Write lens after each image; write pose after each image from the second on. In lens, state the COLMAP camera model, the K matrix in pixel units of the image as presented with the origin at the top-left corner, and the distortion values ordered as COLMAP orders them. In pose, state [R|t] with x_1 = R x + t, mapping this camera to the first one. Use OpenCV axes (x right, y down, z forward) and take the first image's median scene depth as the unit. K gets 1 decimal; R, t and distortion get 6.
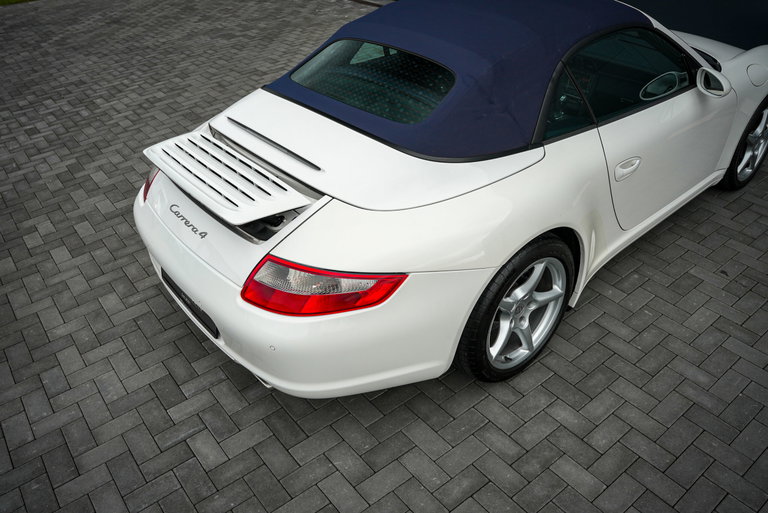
lens RADIAL K [[632.6, 0, 384.0], [0, 632.6, 256.5], [0, 0, 1]] dist [-0.205408, 0.198068]
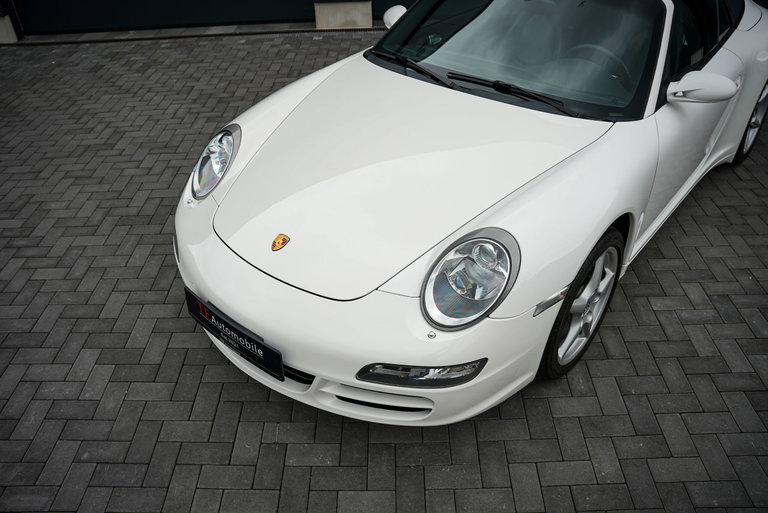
lens RADIAL K [[632.6, 0, 384.0], [0, 632.6, 256.5], [0, 0, 1]] dist [-0.205408, 0.198068]
pose [[0.614717, -0.440010, 0.654610, -0.582435], [0.444663, 0.878804, 0.173142, -0.183465], [-0.651458, 0.184647, 0.735872, 0.335157]]
